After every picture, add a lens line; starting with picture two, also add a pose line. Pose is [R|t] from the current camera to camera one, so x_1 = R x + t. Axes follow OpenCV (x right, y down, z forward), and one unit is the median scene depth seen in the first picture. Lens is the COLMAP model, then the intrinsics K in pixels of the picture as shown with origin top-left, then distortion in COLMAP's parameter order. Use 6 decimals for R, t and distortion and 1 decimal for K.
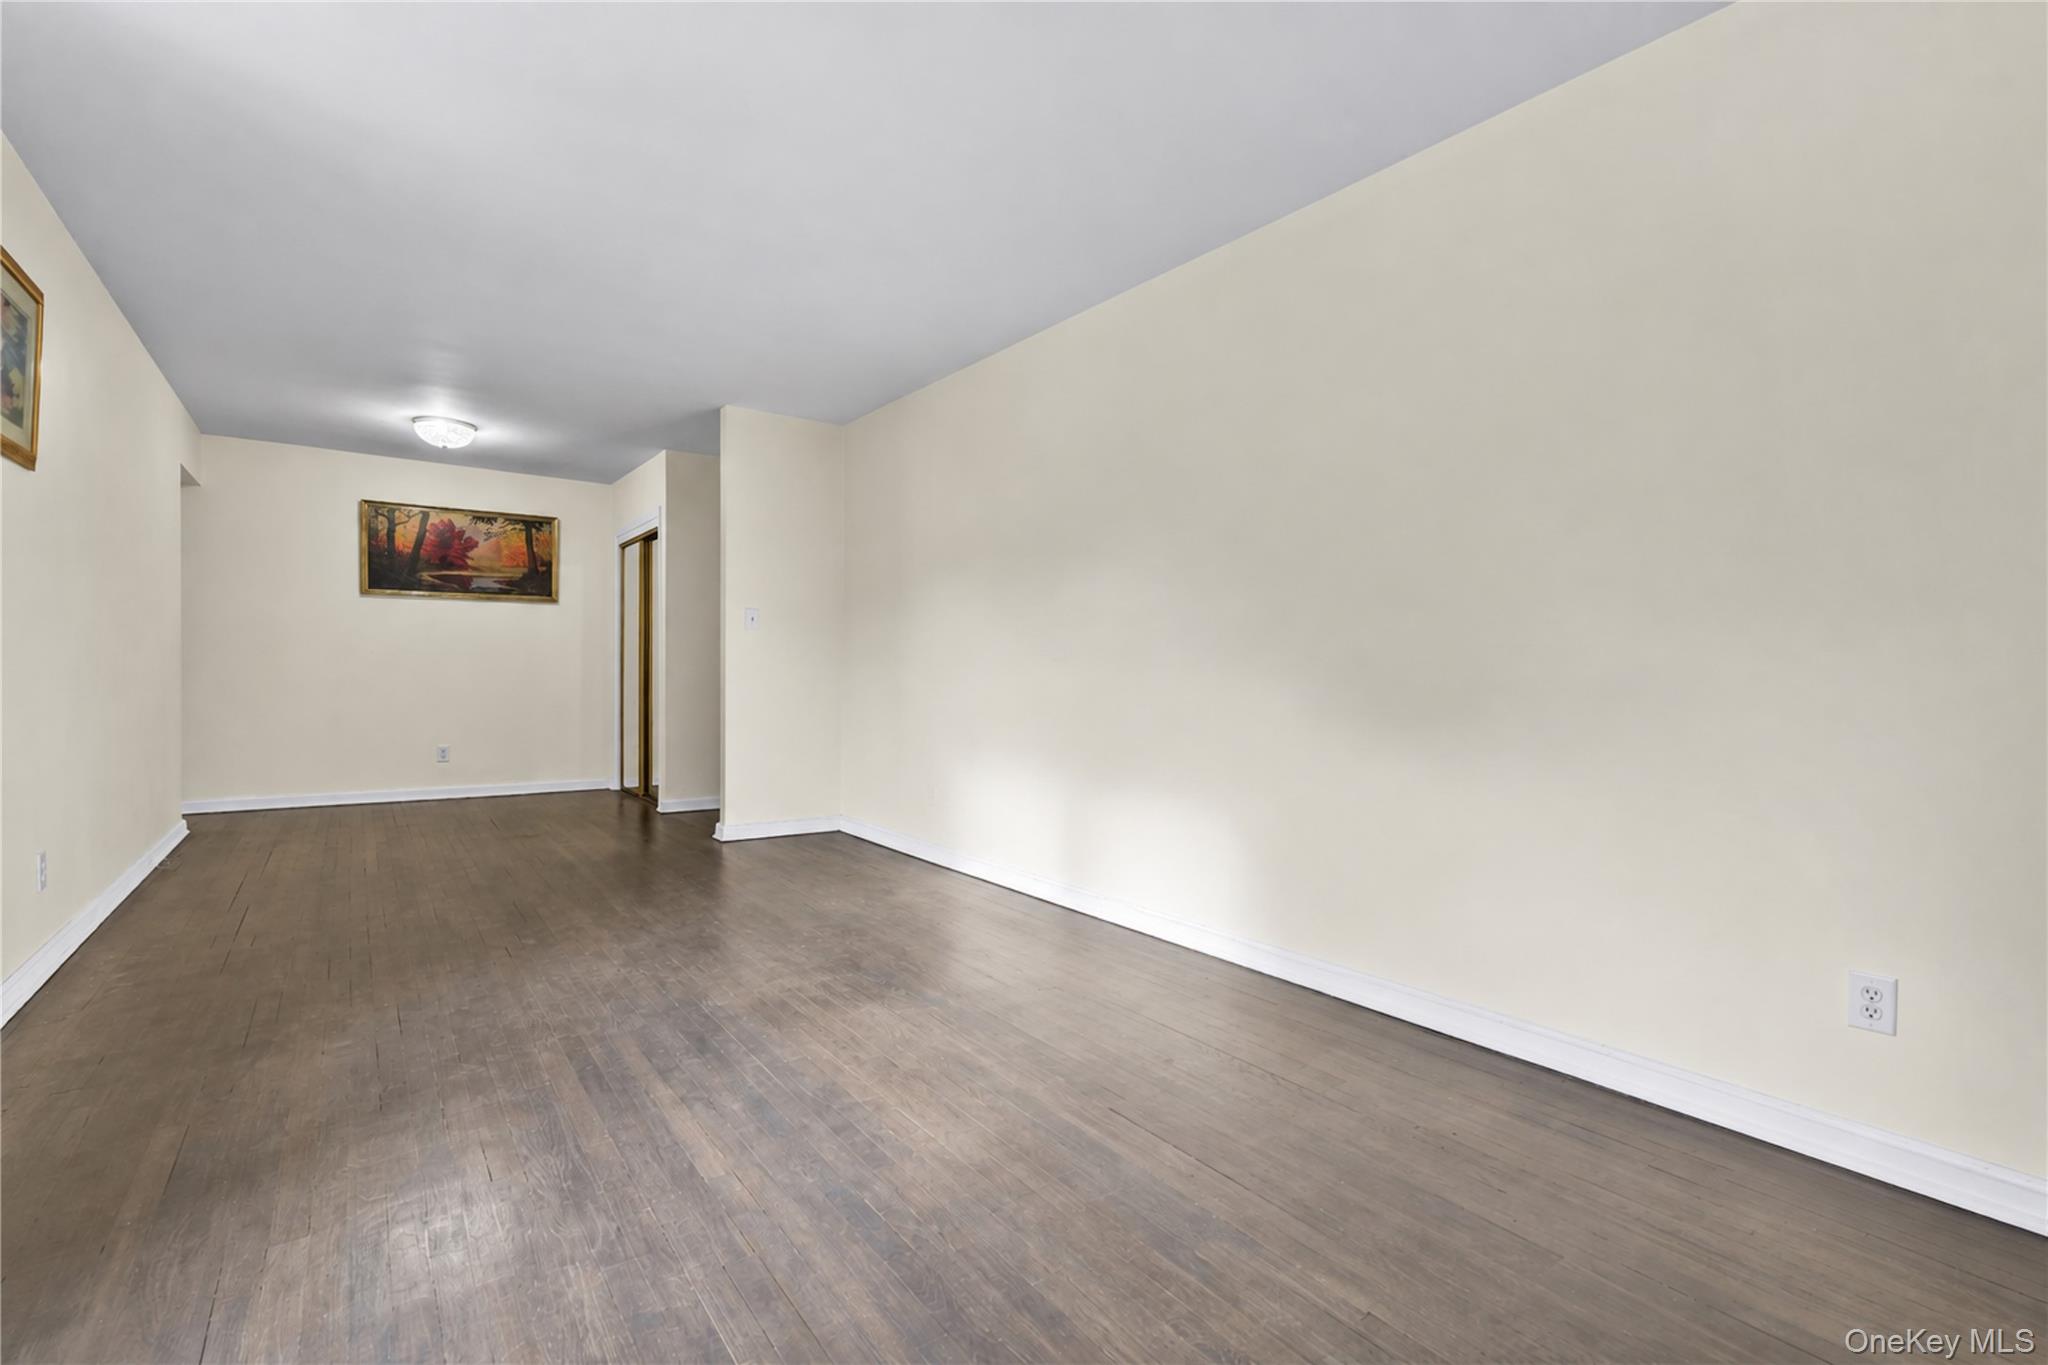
lens RADIAL K [[910.2, 0, 1022.6], [0, 910.2, 682.0], [0, 0, 1]] dist [-0.015168, 0.008509]
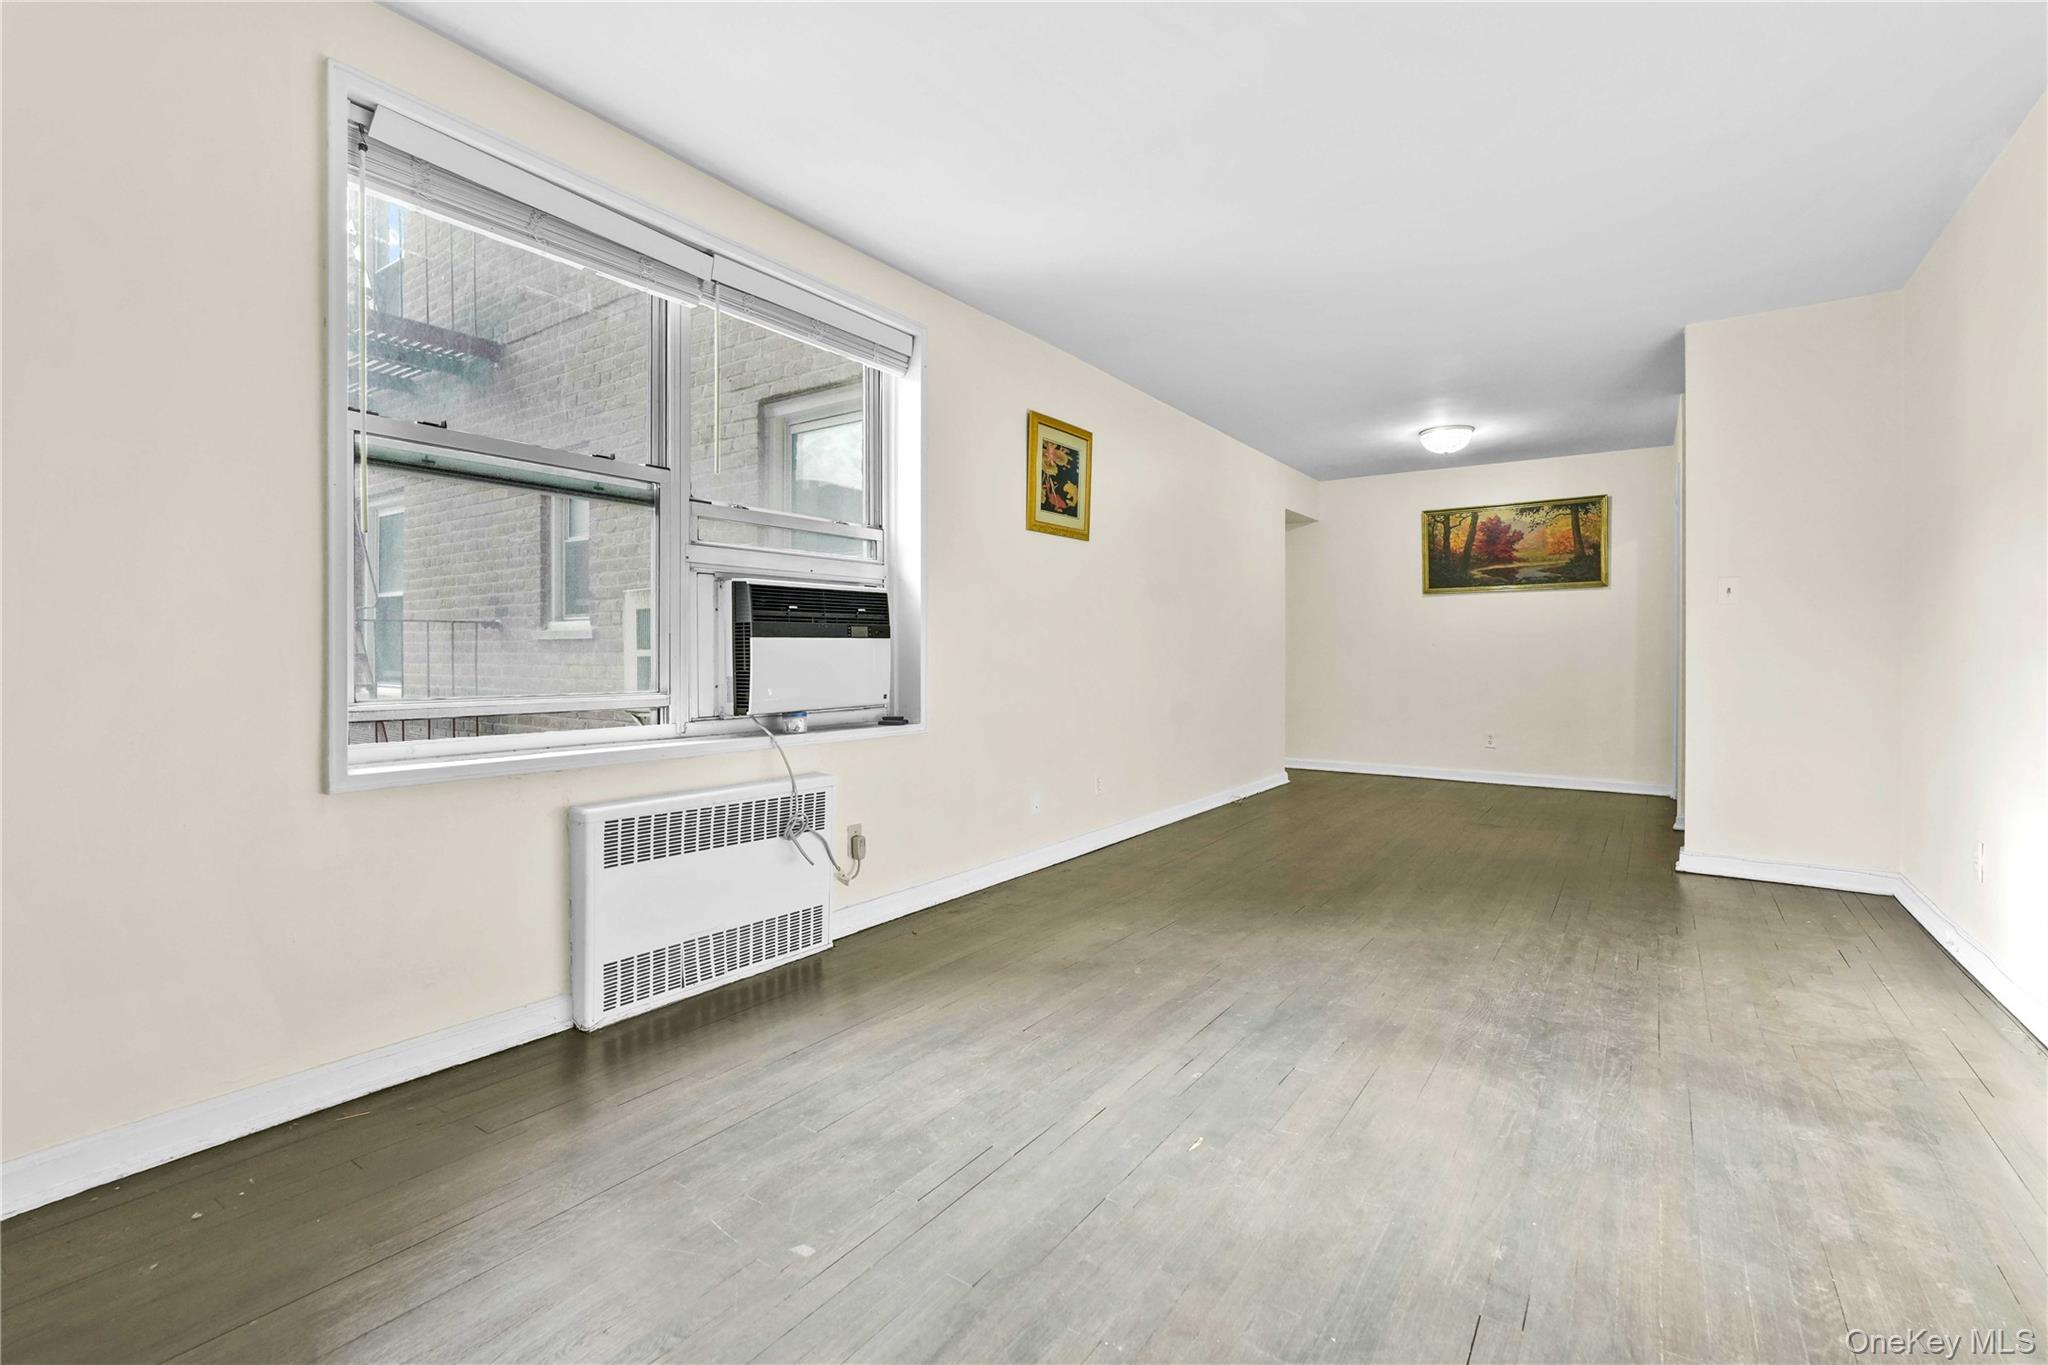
lens RADIAL K [[910.2, 0, 1014.9], [0, 910.2, 668.5], [0, 0, 1]] dist [-0.015168, 0.008509]
pose [[0.307006, 0.002639, -0.951704, 0.201174], [-0.007488, 0.999972, 0.000358, 0.000448], [0.951678, 0.007016, 0.307017, 0.156370]]
